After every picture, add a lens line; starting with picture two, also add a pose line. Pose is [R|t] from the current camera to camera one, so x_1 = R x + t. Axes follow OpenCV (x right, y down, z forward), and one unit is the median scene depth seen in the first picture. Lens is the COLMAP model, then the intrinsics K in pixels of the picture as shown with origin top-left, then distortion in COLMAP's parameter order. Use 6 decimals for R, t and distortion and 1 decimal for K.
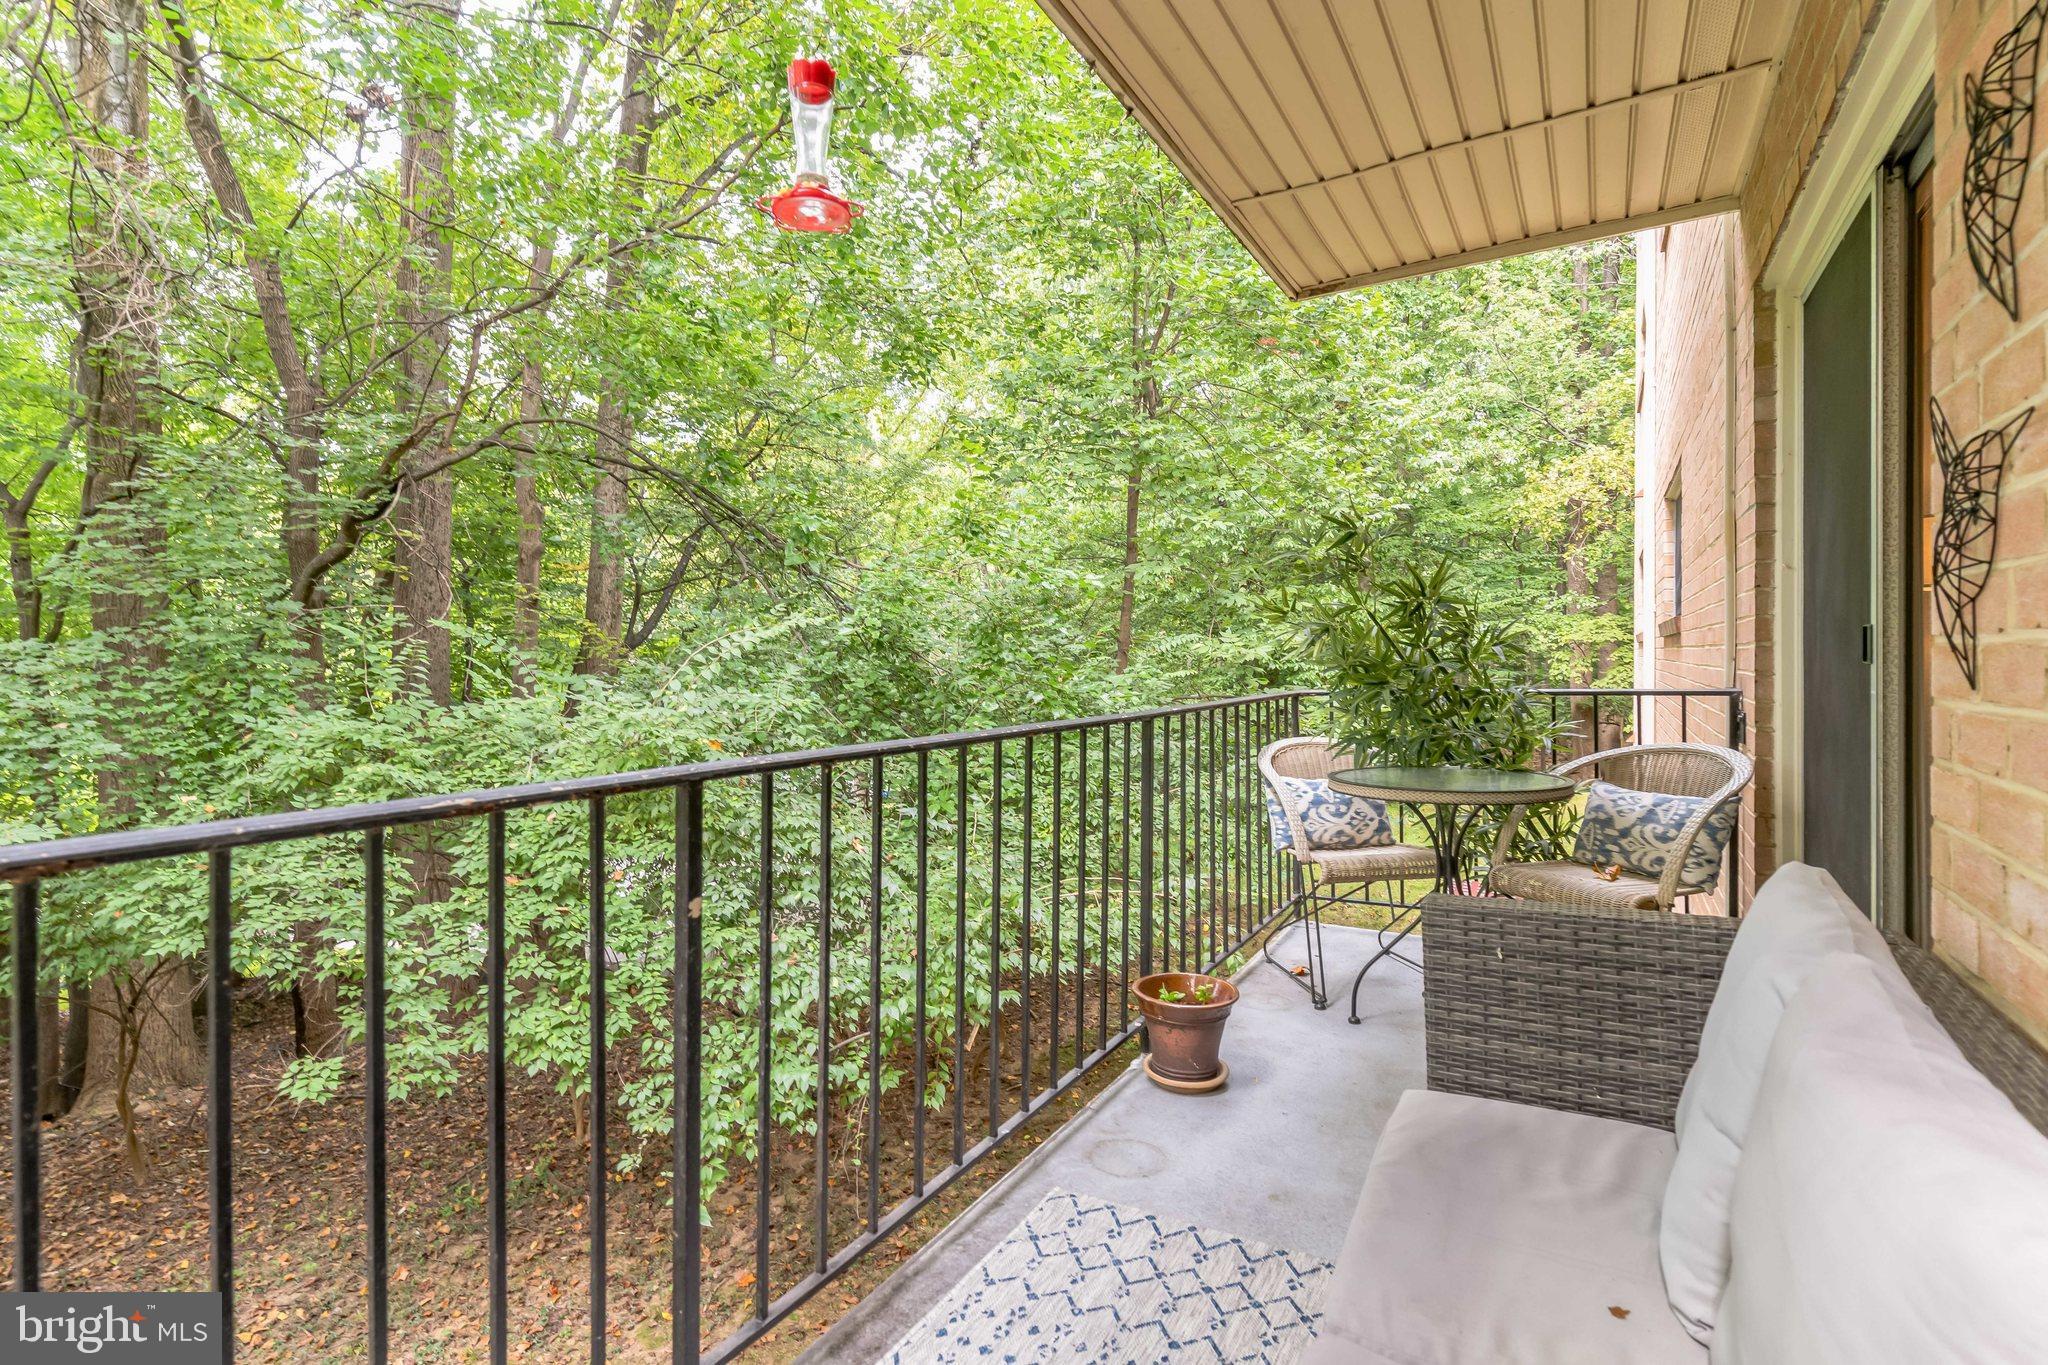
lens RADIAL K [[987.2, 0, 995.9], [0, 987.2, 658.2], [0, 0, 1]] dist [0.003104, -0.000931]
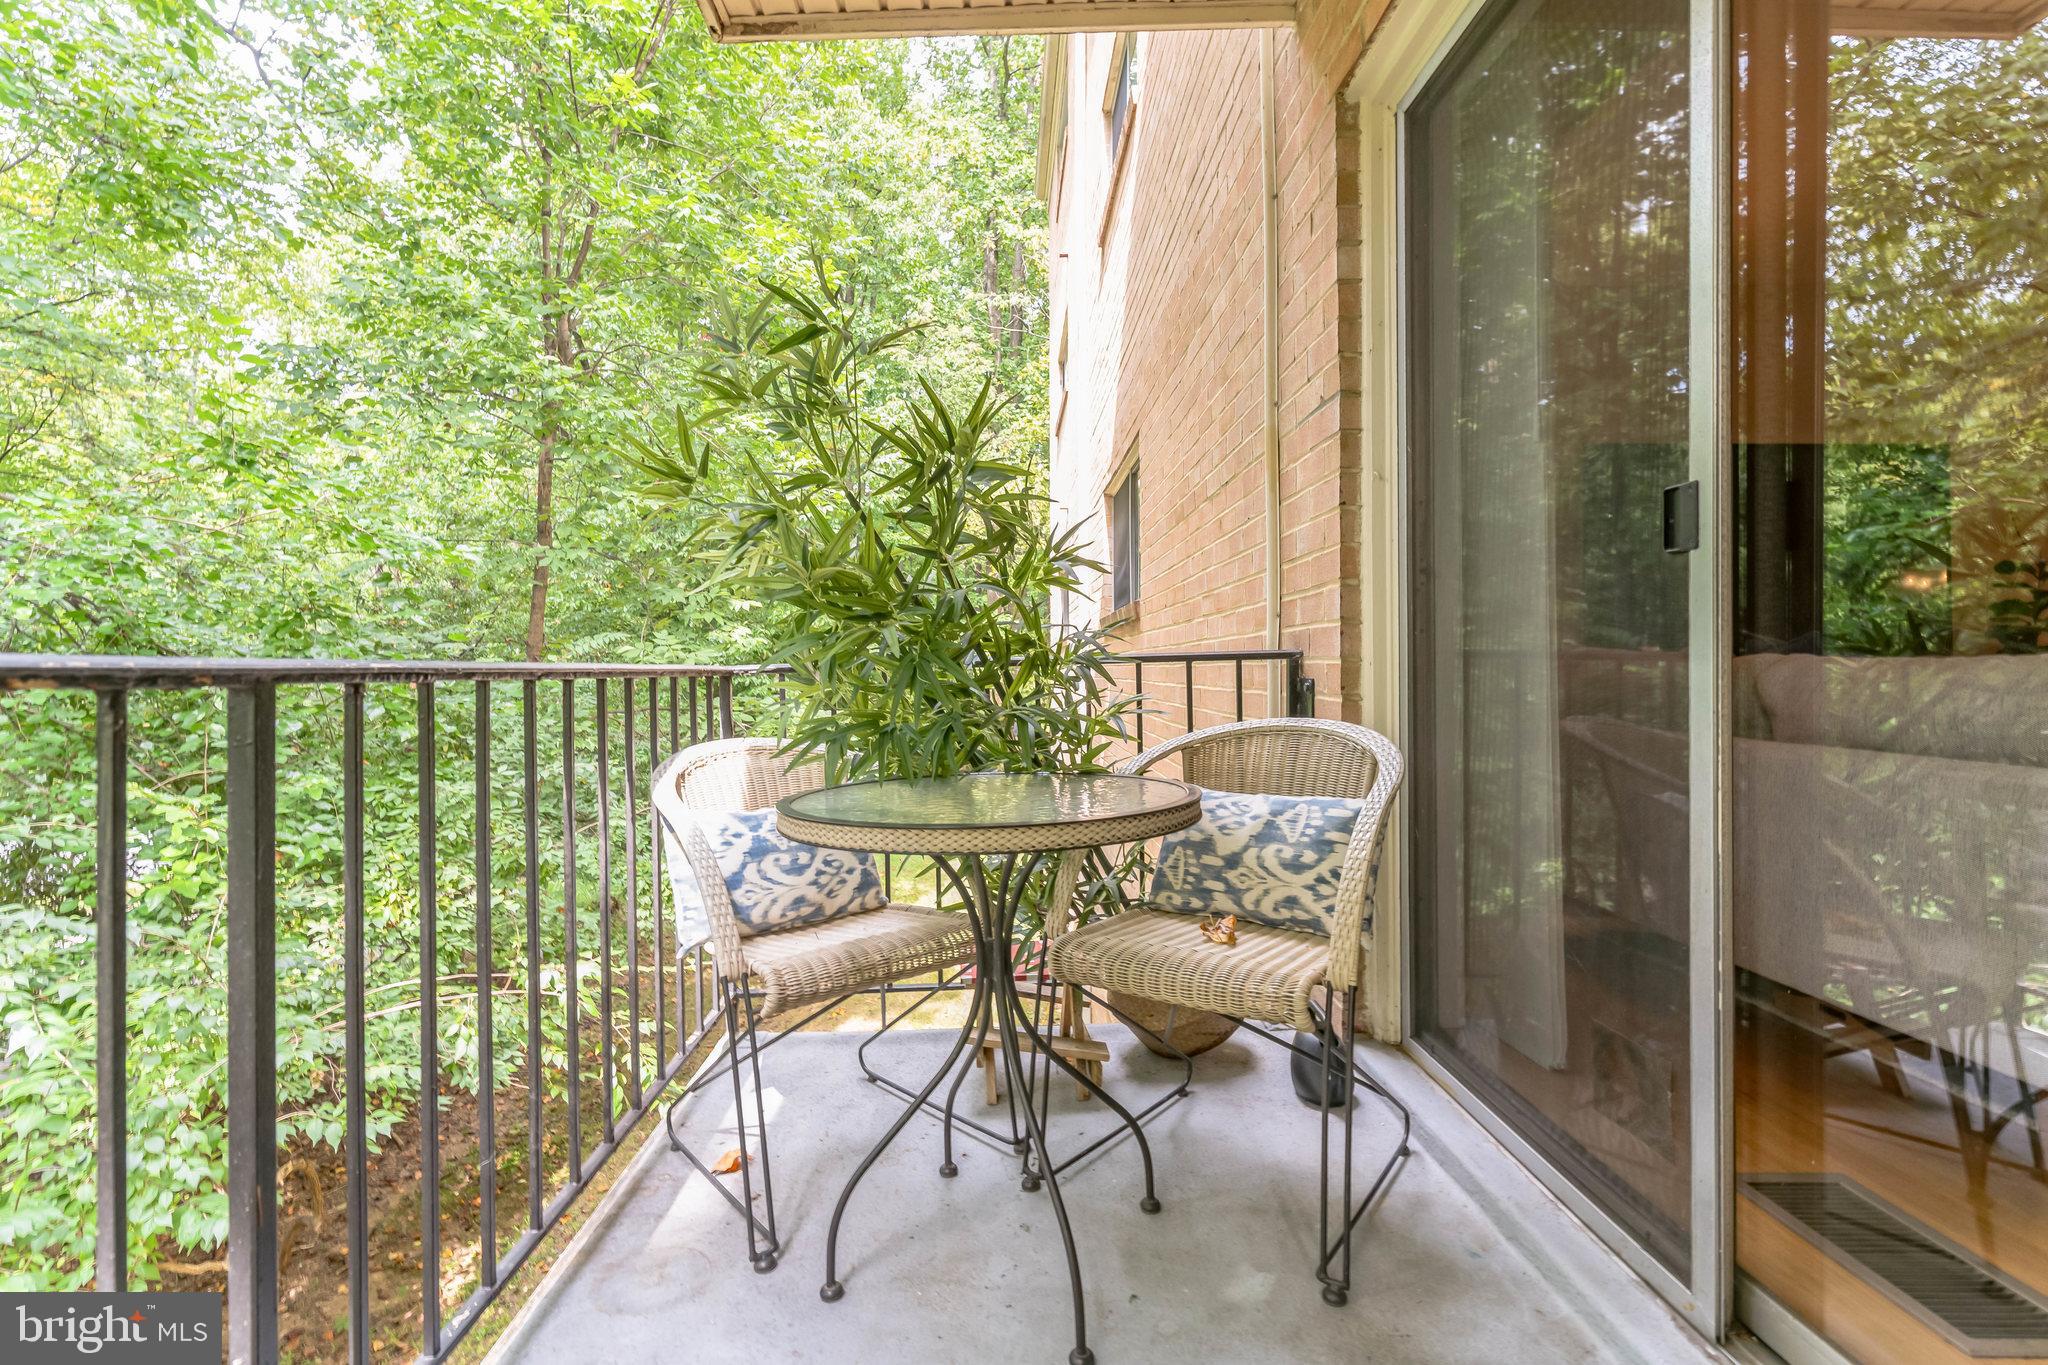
lens RADIAL K [[987.2, 0, 1022.3], [0, 987.2, 678.8], [0, 0, 1]] dist [0.003104, -0.000931]
pose [[0.843990, -0.009162, 0.536281, 0.162537], [0.007737, 0.999958, 0.004907, 0.049552], [-0.536303, 0.000008, 0.844025, 0.478155]]
